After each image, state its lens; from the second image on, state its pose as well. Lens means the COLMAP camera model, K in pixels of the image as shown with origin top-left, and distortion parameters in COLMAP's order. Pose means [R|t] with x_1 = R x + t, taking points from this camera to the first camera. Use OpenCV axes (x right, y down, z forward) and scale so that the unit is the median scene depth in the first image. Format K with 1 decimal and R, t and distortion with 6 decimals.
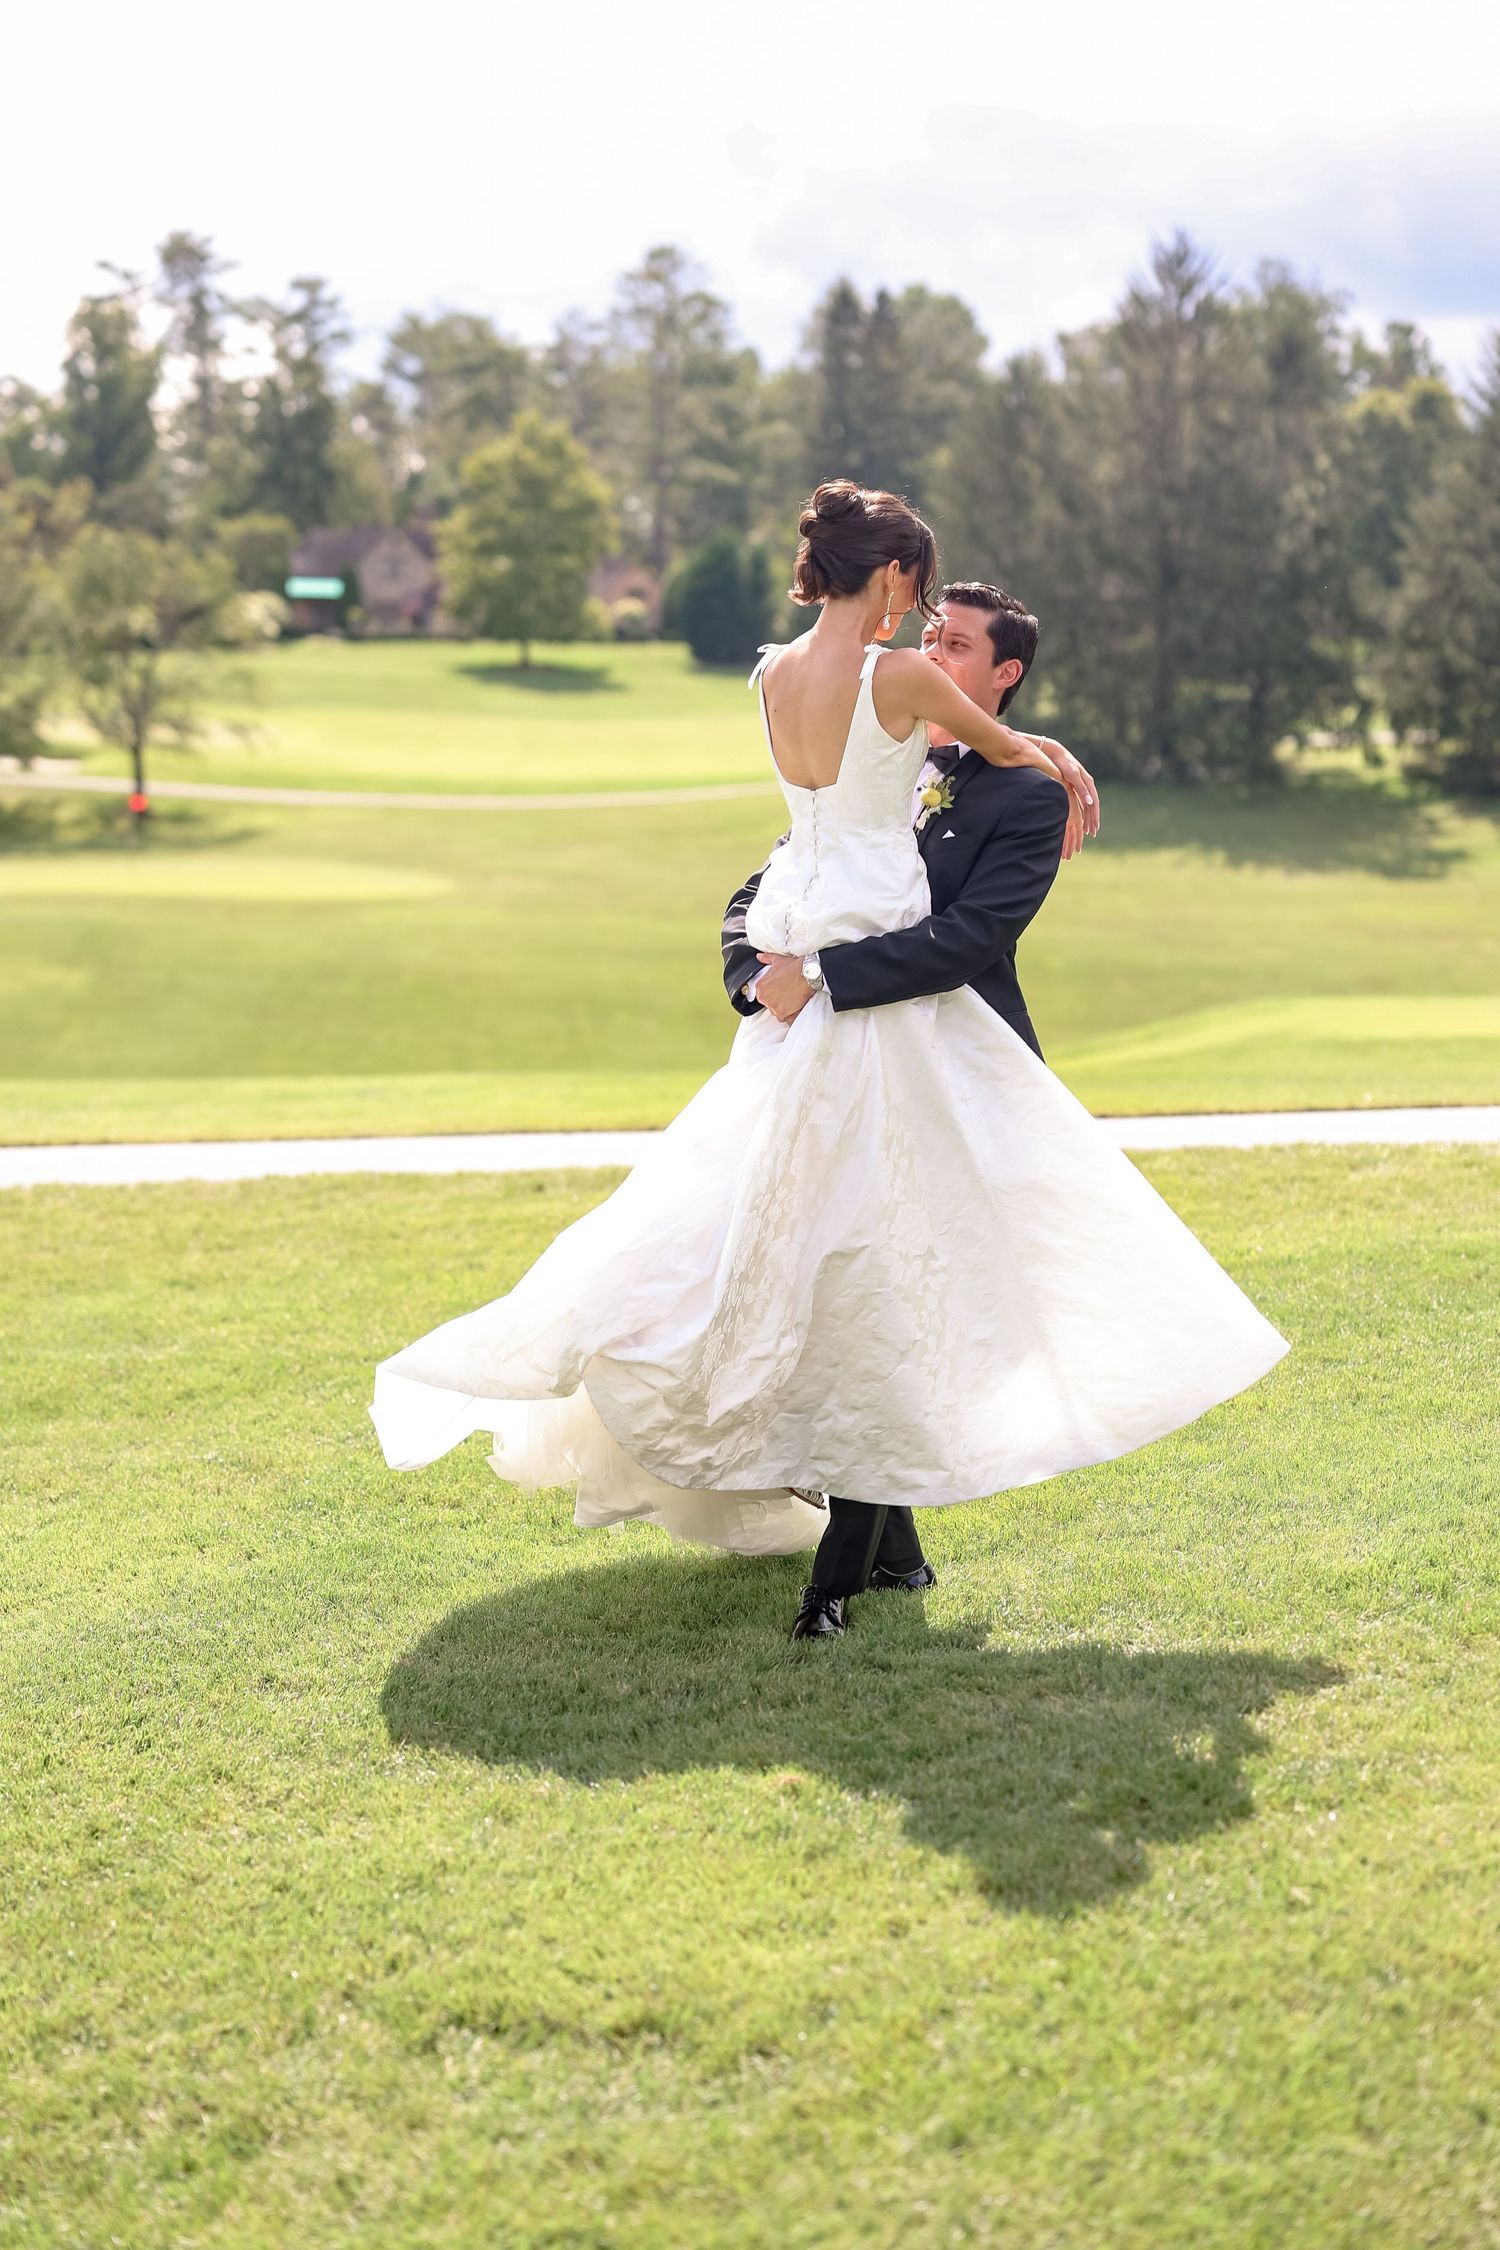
lens RADIAL K [[4055.1, 0, 744.2], [0, 4055.1, 1112.3], [0, 0, 1]] dist [0.215217, 0.000000]
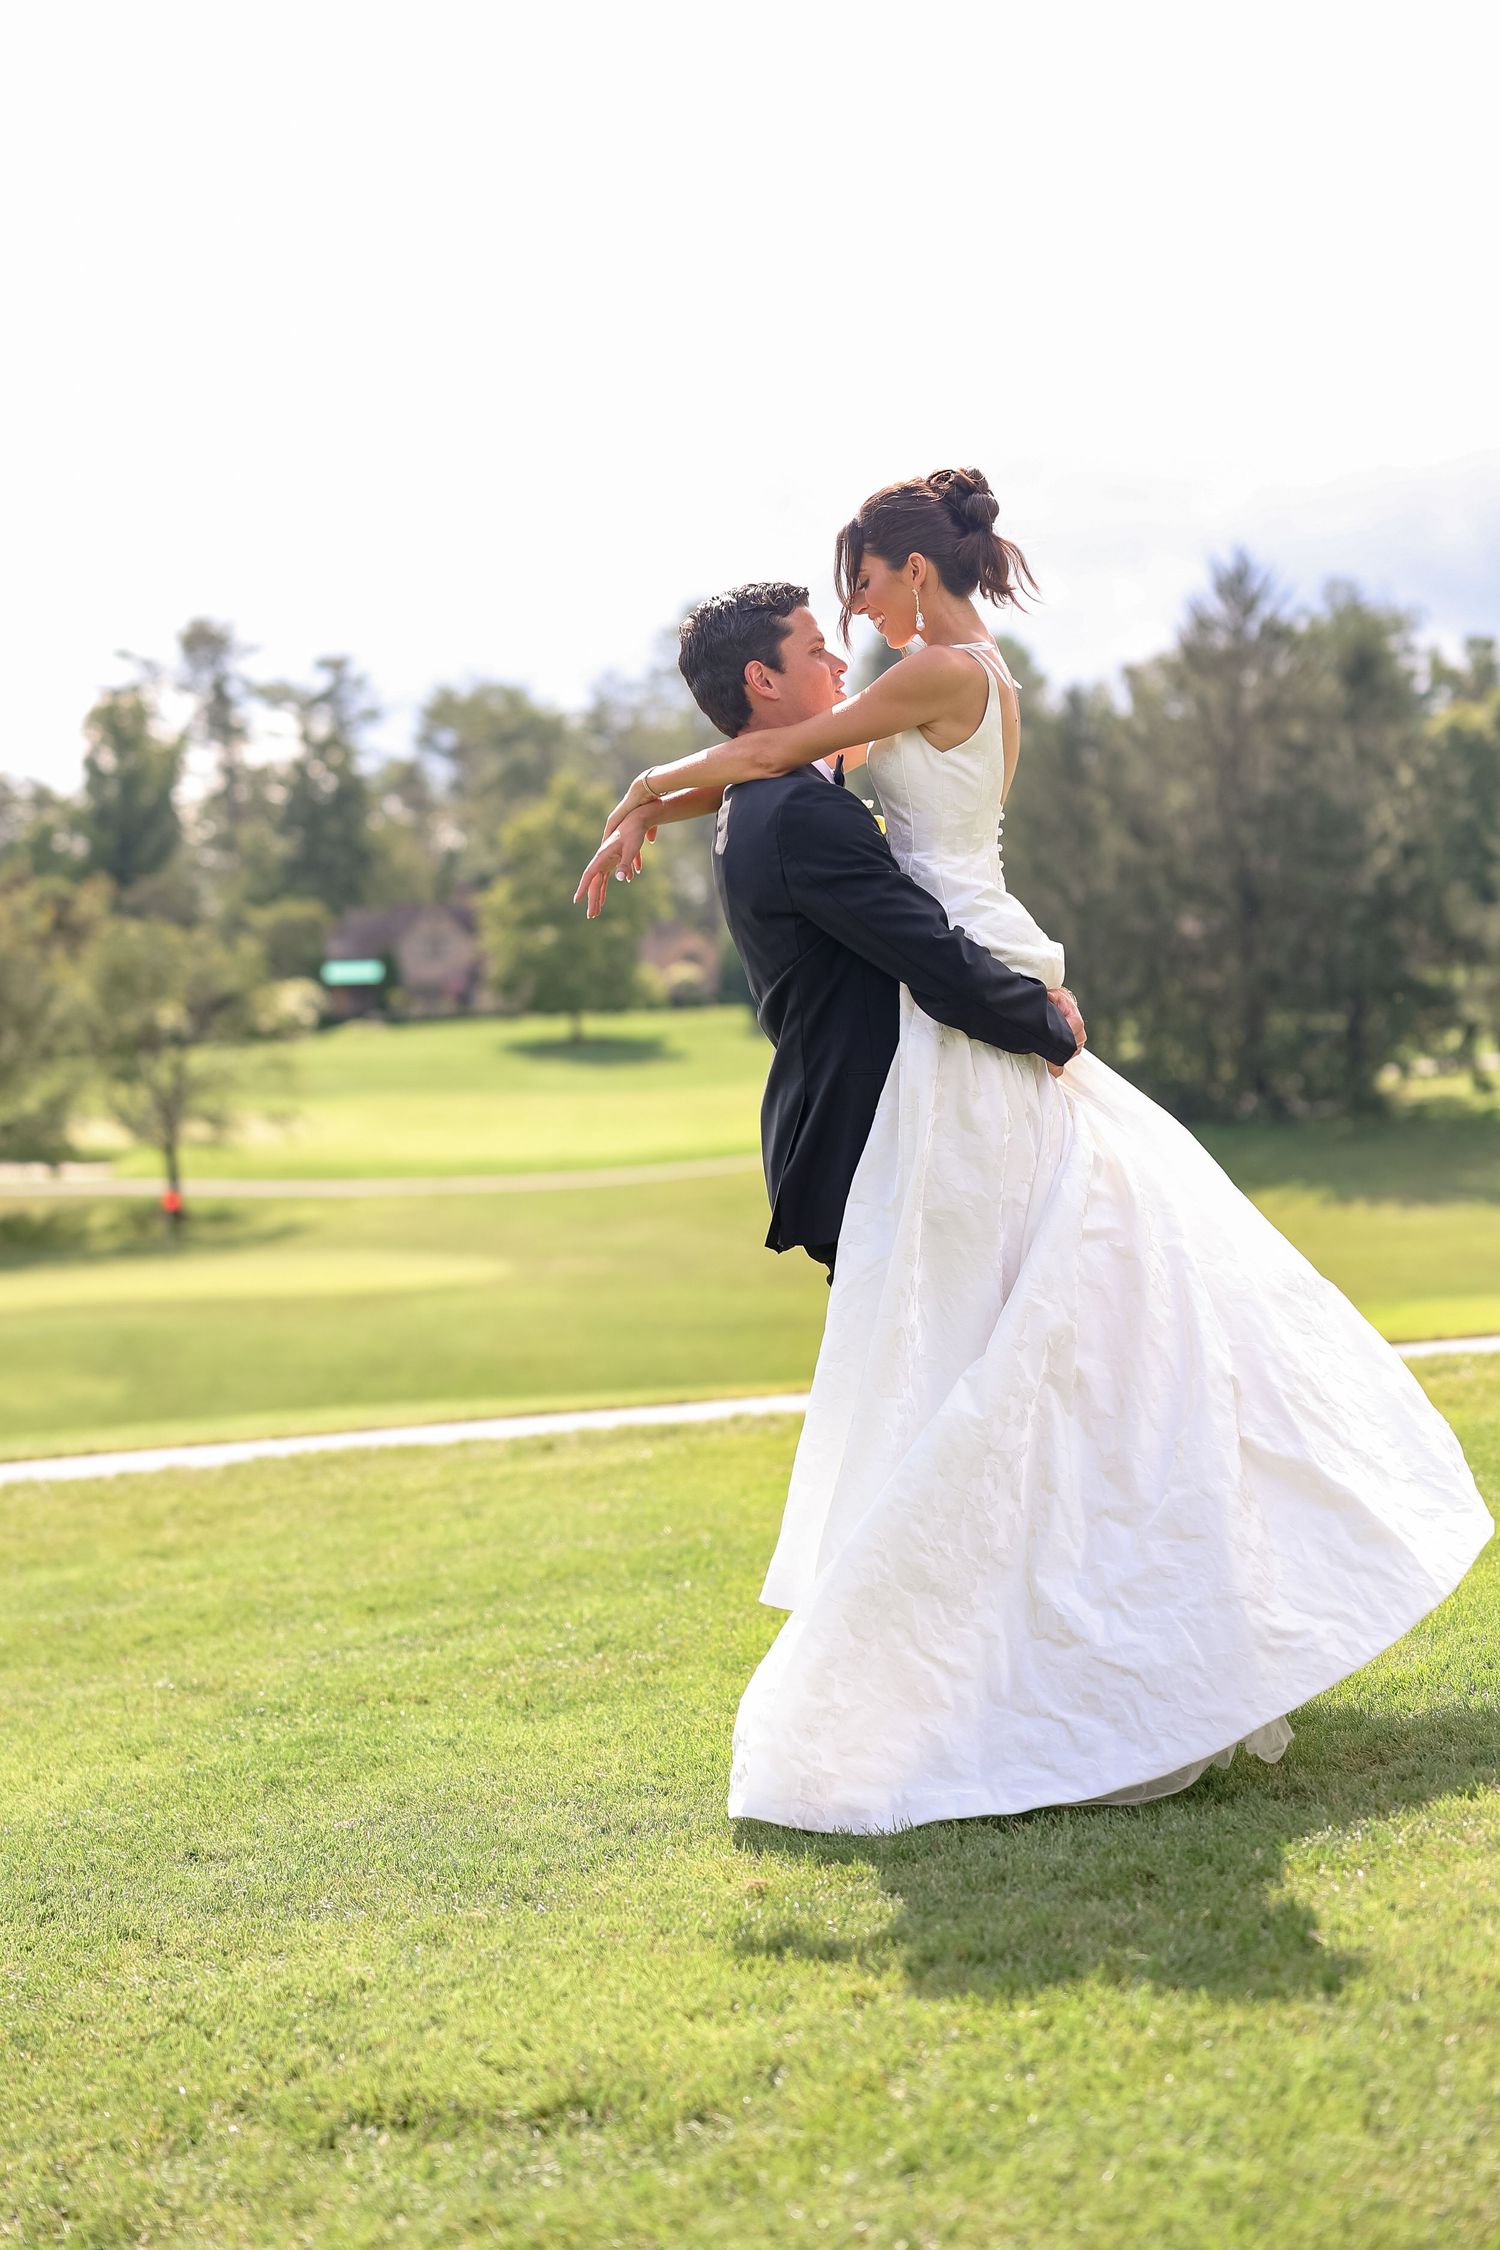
lens RADIAL K [[4320.5, 0, 742.7], [0, 4320.5, 1115.0], [0, 0, 1]] dist [0.256863, 0.000000]
pose [[0.998256, -0.056413, -0.017376, 0.001359], [0.054579, 0.994235, -0.092293, 0.003352], [0.022482, 0.091184, 0.995580, 0.001563]]
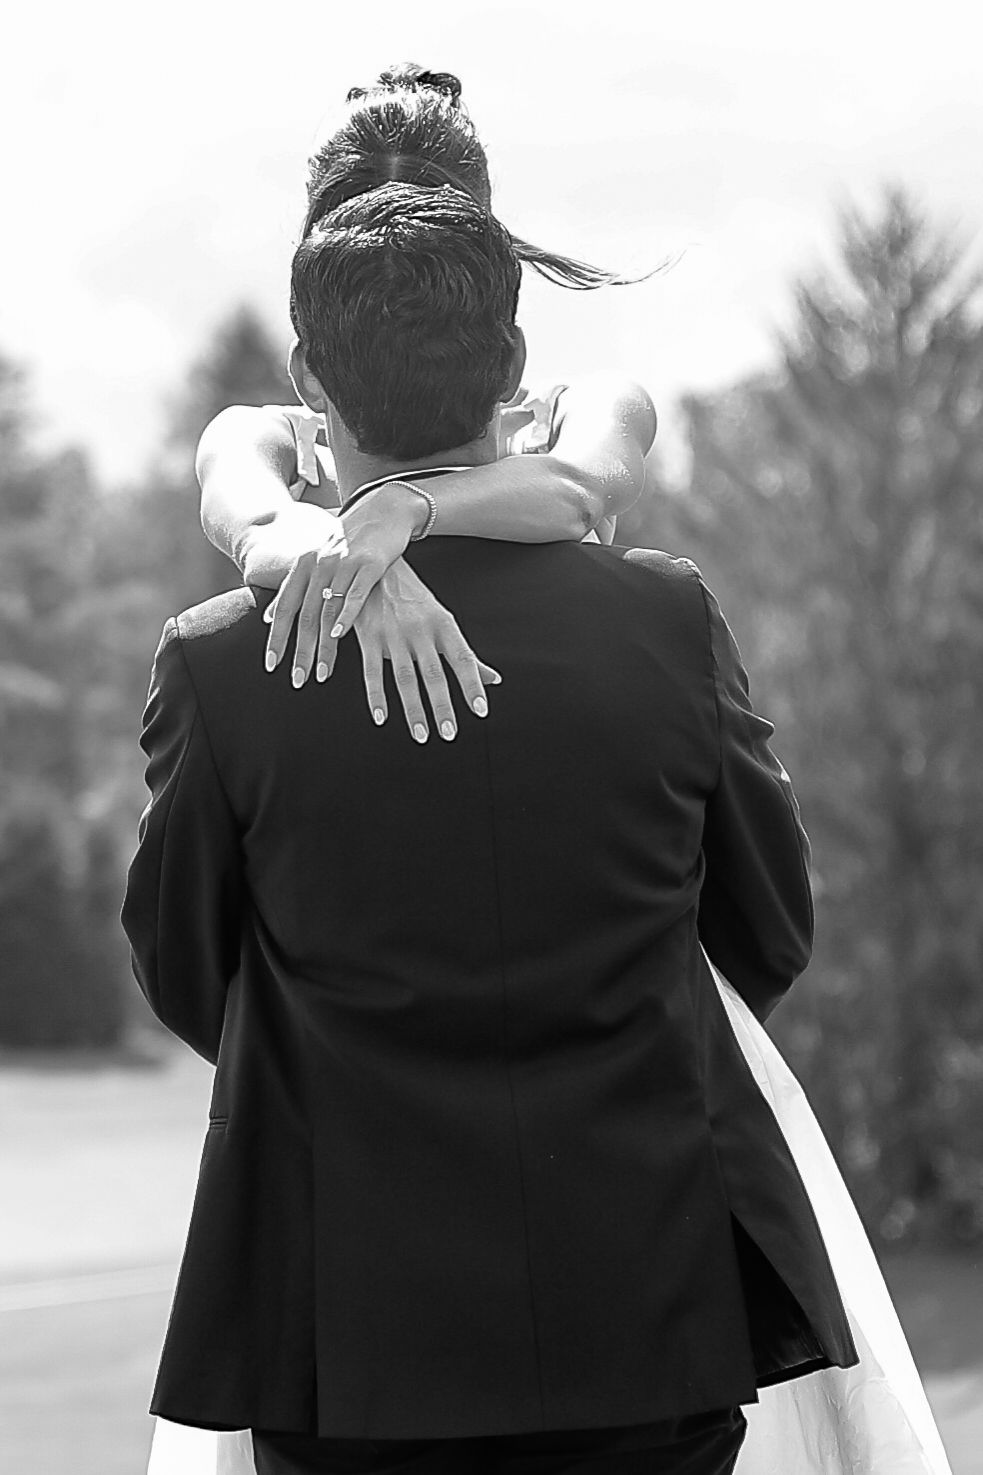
lens RADIAL K [[2149.9, 0, 485.8], [0, 2149.9, 751.7], [0, 0, 1]] dist [0.100494, 0.000000]
pose [[0.996999, -0.045538, -0.062610, 0.069402], [0.039545, 0.994803, -0.093830, -0.121135], [0.066557, 0.091072, 0.993618, 0.736649]]
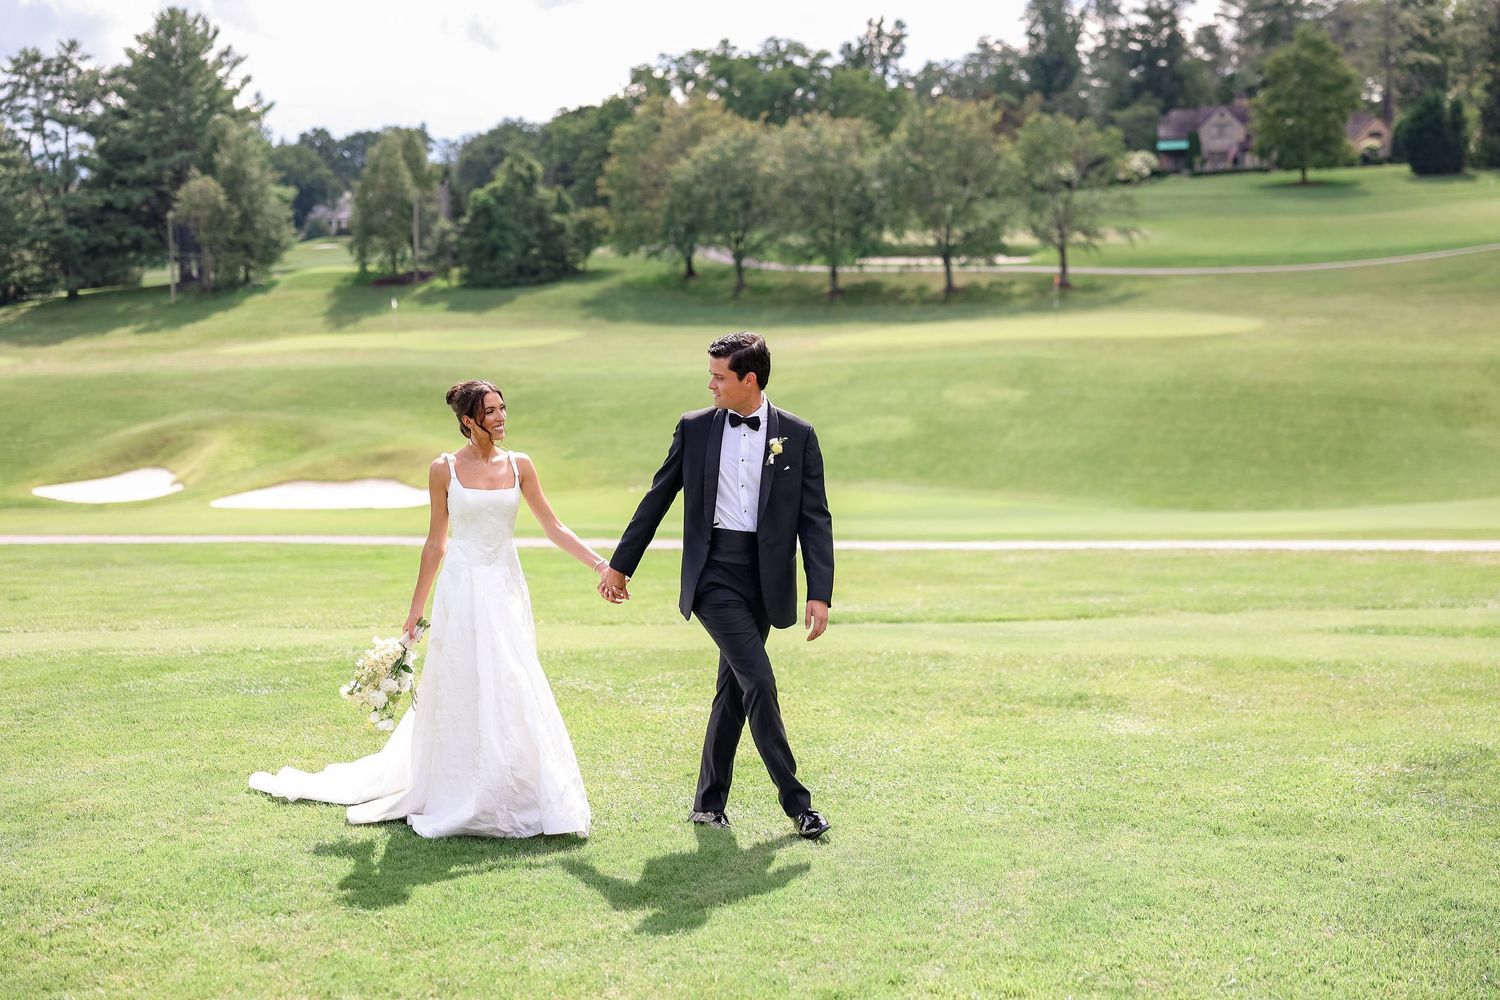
lens RADIAL K [[2186.4, 0, 711.4], [0, 2186.4, 429.4], [0, 0, 1]] dist [0.100494, 0.000000]
pose [[0.950154, -0.021578, -0.311035, -0.008795], [0.019991, 0.999766, -0.008290, -0.010548], [0.311141, 0.001658, 0.950362, 0.109059]]
